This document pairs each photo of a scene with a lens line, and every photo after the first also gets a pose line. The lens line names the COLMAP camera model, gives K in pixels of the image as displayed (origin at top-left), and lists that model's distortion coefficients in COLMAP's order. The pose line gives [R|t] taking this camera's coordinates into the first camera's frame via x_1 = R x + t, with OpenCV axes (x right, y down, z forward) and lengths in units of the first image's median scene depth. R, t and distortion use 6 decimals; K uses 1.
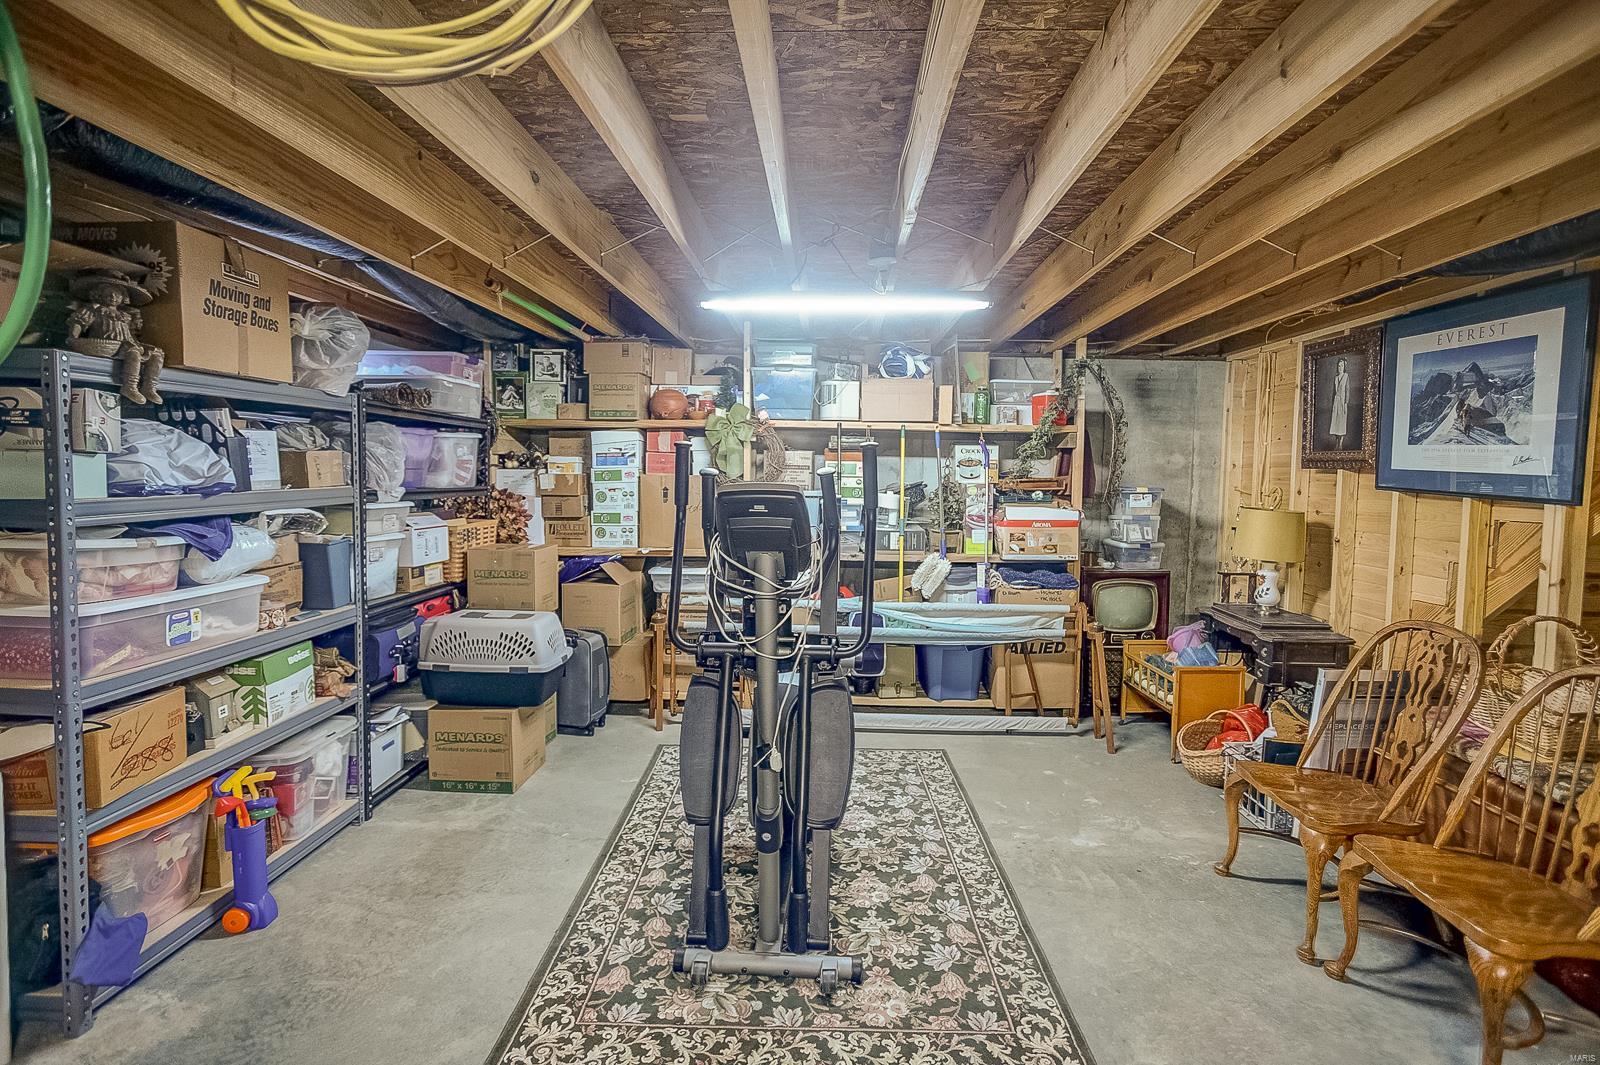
lens RADIAL K [[772.5, 0, 800.5], [0, 772.5, 523.9], [0, 0, 1]] dist [-0.039718, 0.023349]
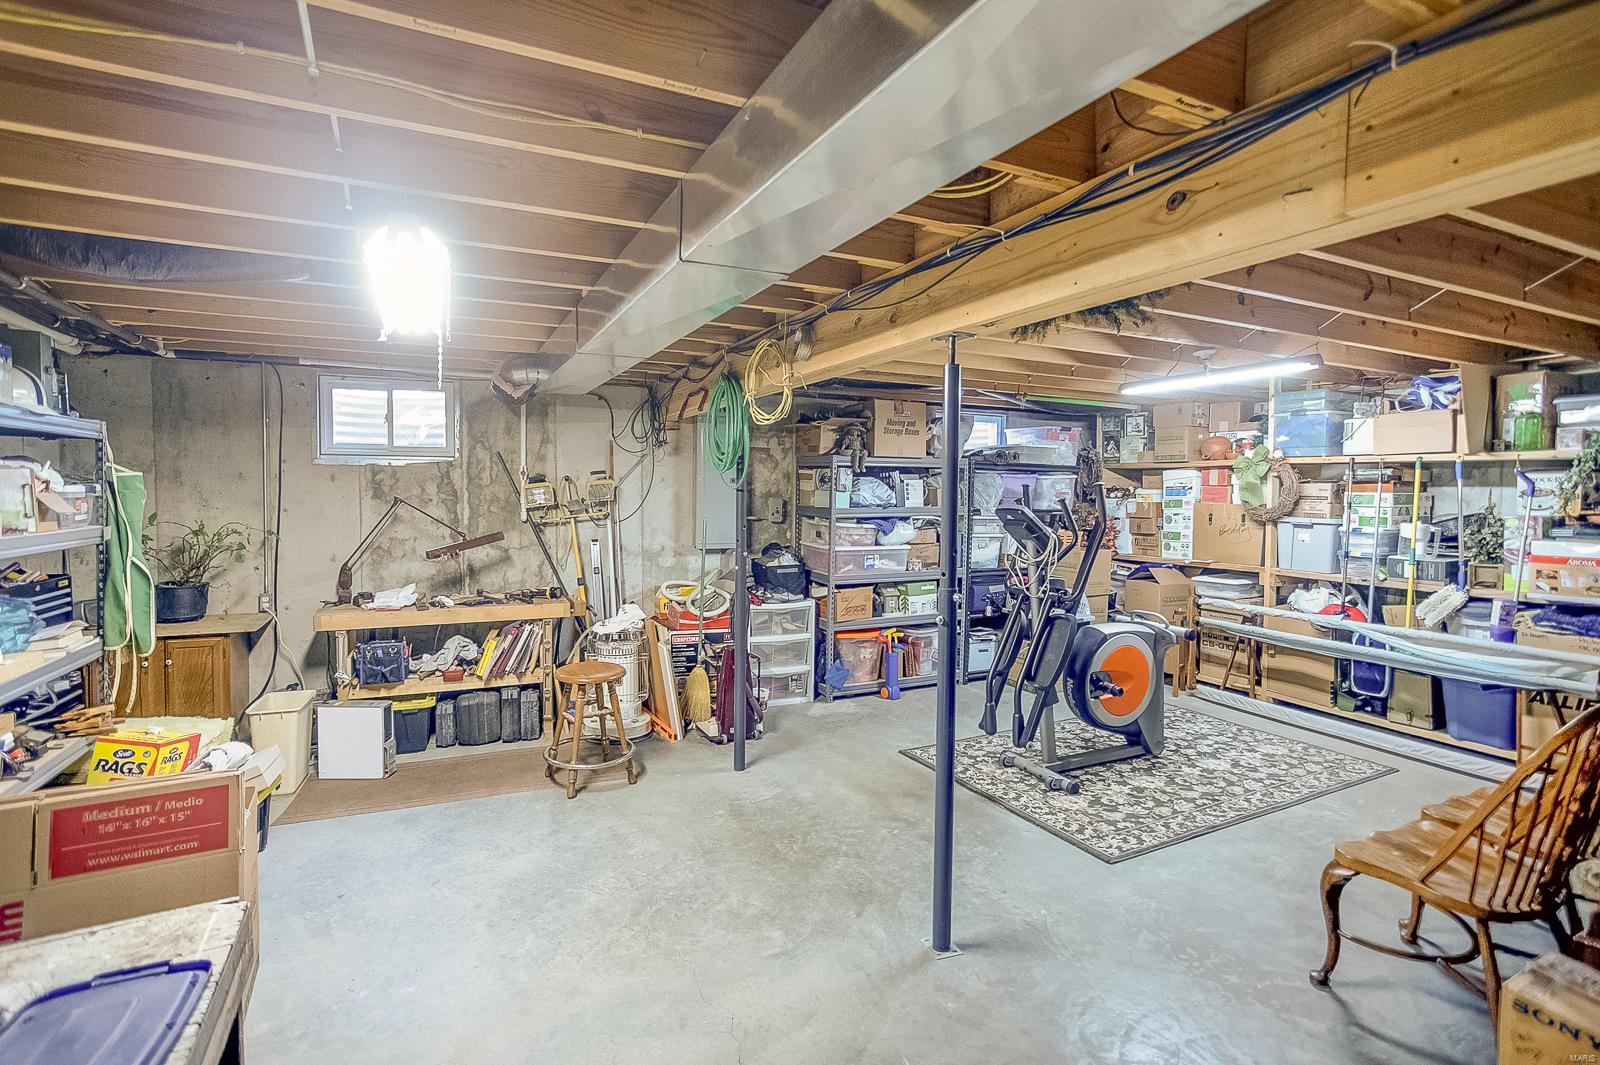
lens RADIAL K [[772.5, 0, 800.5], [0, 772.5, 523.9], [0, 0, 1]] dist [-0.039718, 0.023349]
pose [[0.470294, 0.031045, -0.881964, 1.114242], [-0.065746, 0.997836, 0.000065, 0.025808], [0.880058, 0.057955, 0.471317, -0.334485]]
